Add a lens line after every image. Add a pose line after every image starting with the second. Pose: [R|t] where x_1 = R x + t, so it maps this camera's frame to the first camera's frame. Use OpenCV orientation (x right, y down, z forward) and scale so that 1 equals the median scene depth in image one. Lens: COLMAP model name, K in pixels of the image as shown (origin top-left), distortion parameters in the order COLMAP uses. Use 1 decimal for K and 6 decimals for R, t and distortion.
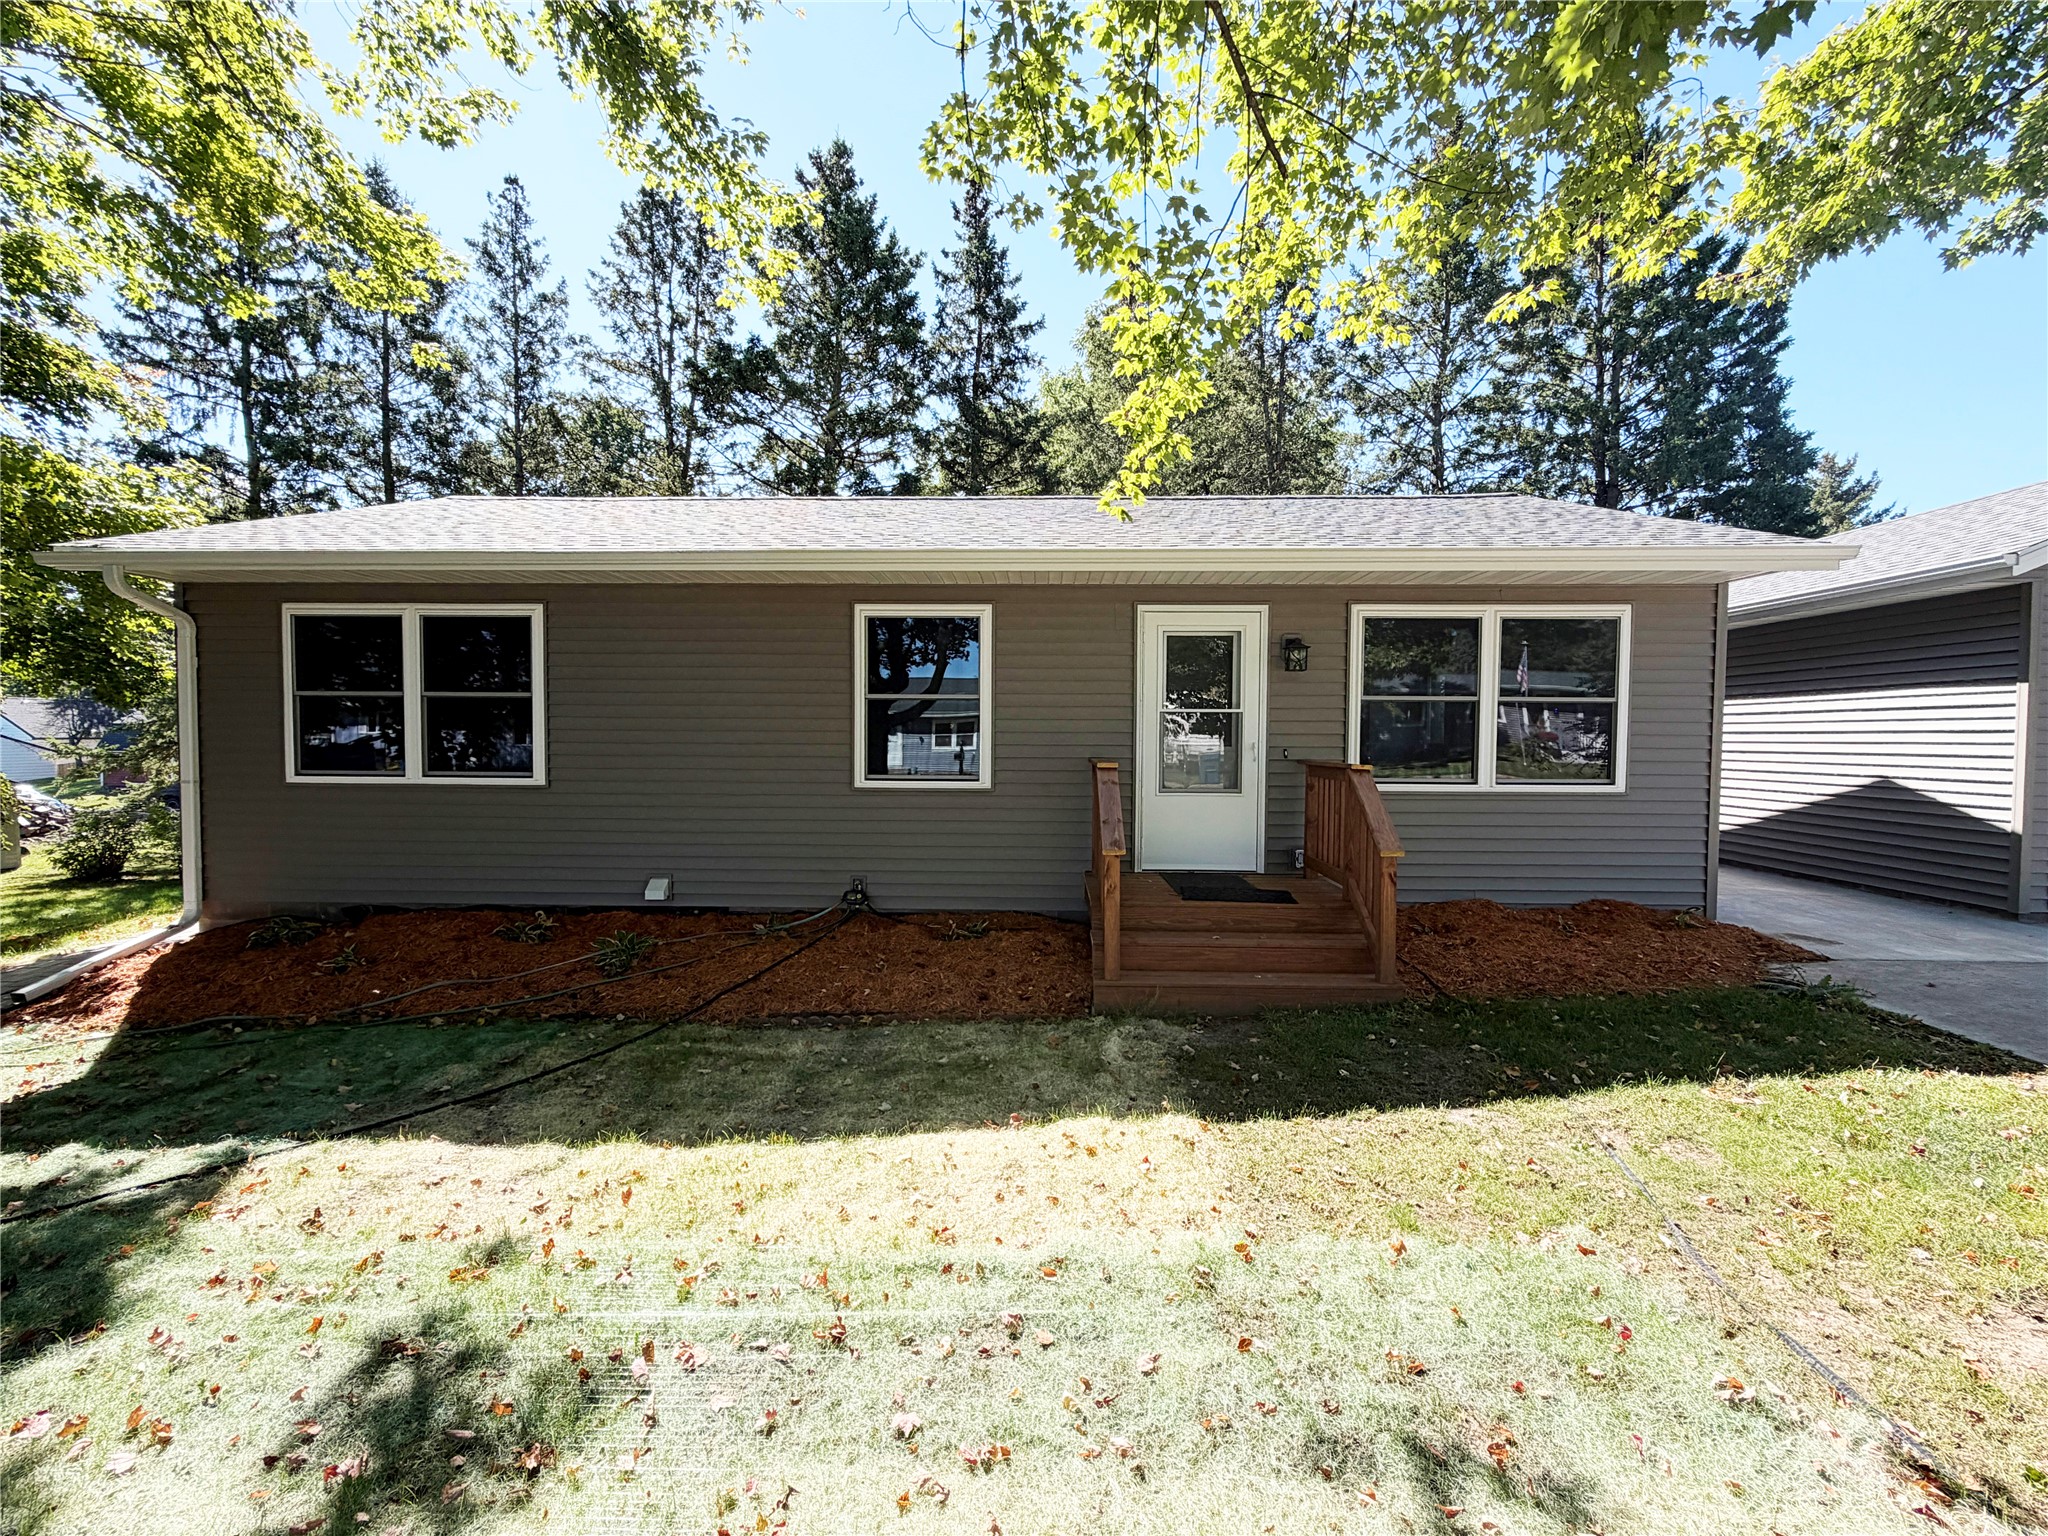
lens RADIAL K [[915.8, 0, 1024.0], [0, 915.8, 768.0], [0, 0, 1]] dist [0.000446, -0.000069]
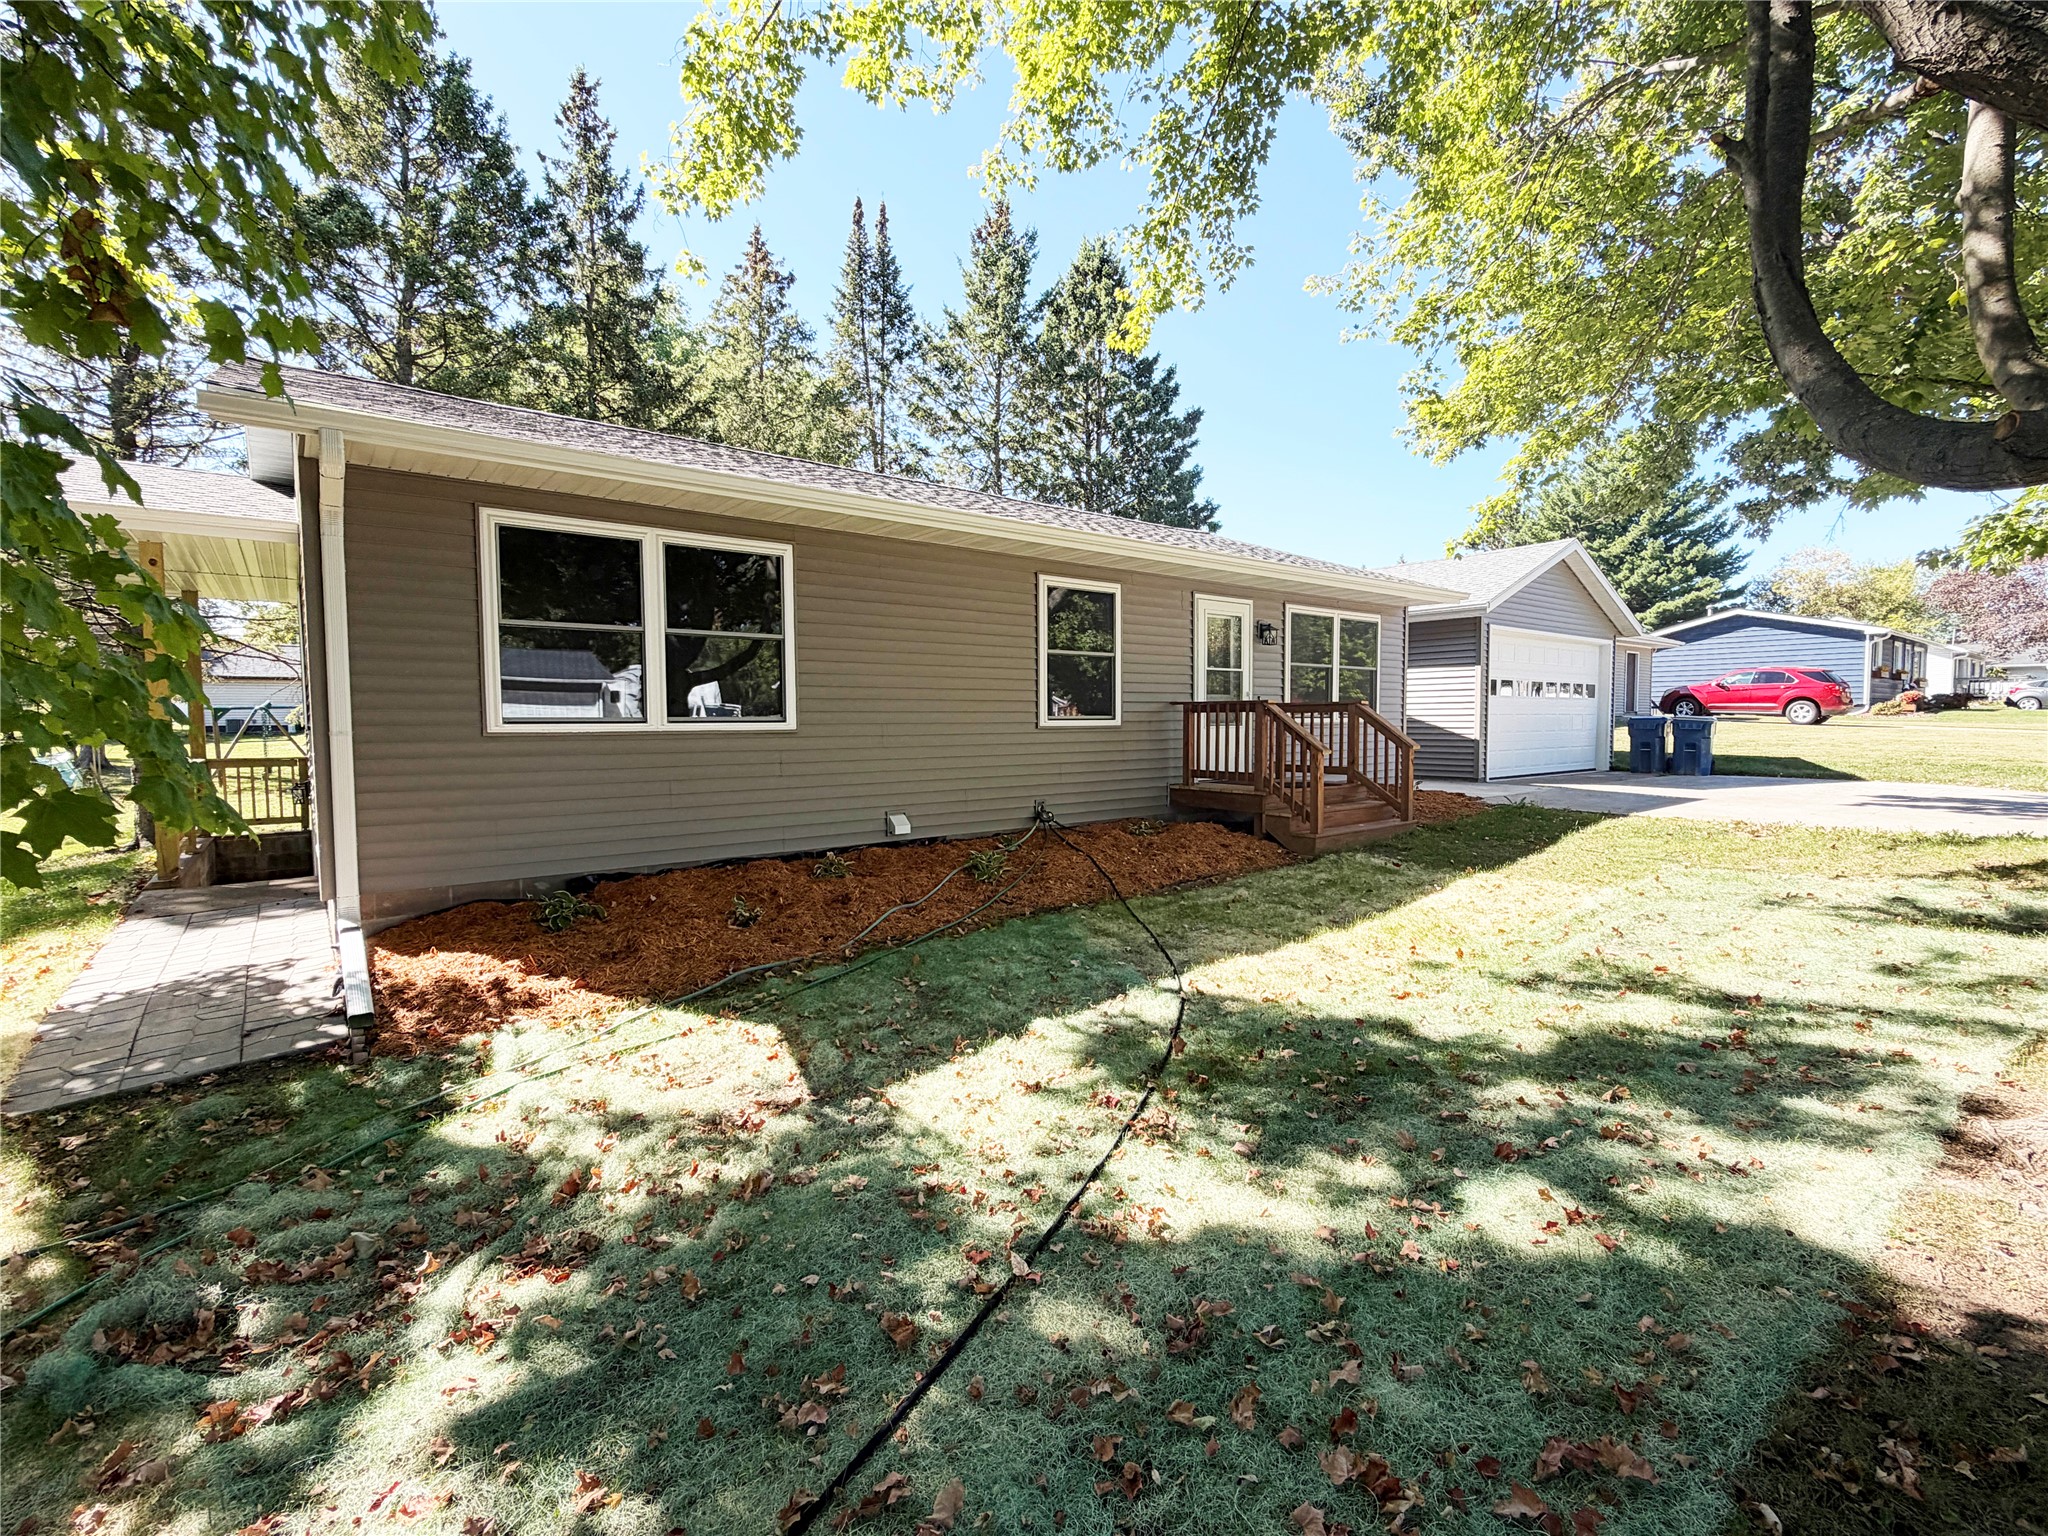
lens RADIAL K [[909.7, 0, 1031.7], [0, 909.7, 768.2], [0, 0, 1]] dist [-0.002535, -0.000525]
pose [[0.762725, -0.046454, 0.645053, -0.991039], [0.034131, 0.998918, 0.031580, 0.039013], [-0.645822, -0.002070, 0.763485, 0.090151]]
